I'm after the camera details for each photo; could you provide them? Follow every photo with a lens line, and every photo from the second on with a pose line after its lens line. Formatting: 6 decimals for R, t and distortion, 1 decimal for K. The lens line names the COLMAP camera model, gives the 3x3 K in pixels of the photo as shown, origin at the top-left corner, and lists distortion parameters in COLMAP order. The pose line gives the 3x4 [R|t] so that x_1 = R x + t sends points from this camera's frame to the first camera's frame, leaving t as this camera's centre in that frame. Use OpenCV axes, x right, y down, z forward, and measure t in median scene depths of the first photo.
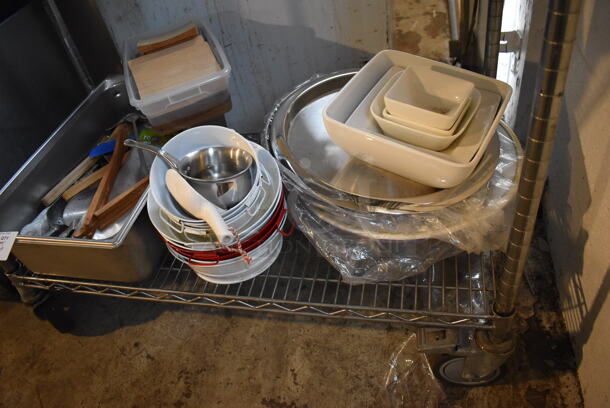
lens RADIAL K [[467.1, 0, 305.0], [0, 467.1, 204.0], [0, 0, 1]] dist [-0.091949, 0.006296]
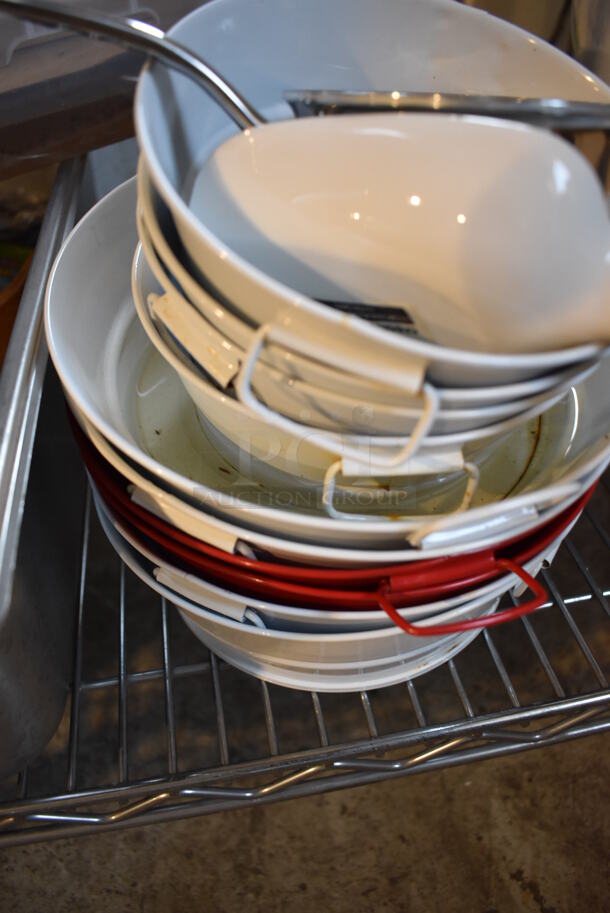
lens RADIAL K [[699.2, 0, 305.0], [0, 699.2, 456.5], [0, 0, 1]] dist [-0.091949, 0.006296]
pose [[0.923727, -0.157695, 0.349085, -0.280698], [0.174712, 0.984462, -0.017592, 0.041981], [-0.340887, 0.077240, 0.936926, 0.557102]]
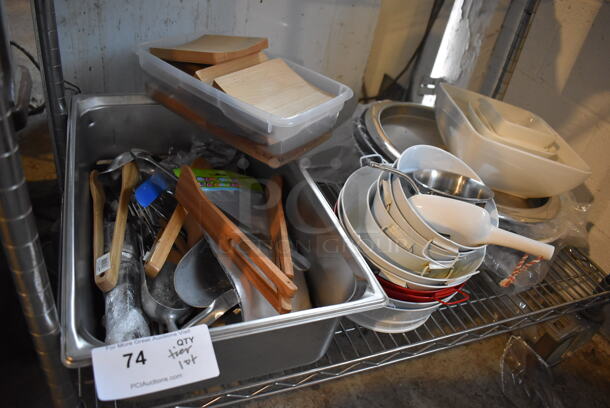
lens RADIAL K [[467.1, 0, 305.0], [0, 467.1, 204.0], [0, 0, 1]] dist [-0.091949, 0.006296]
pose [[0.800817, -0.083097, 0.593116, -0.695202], [0.157292, 0.984745, -0.074408, -0.020335], [-0.577885, 0.152880, 0.801671, 0.335017]]
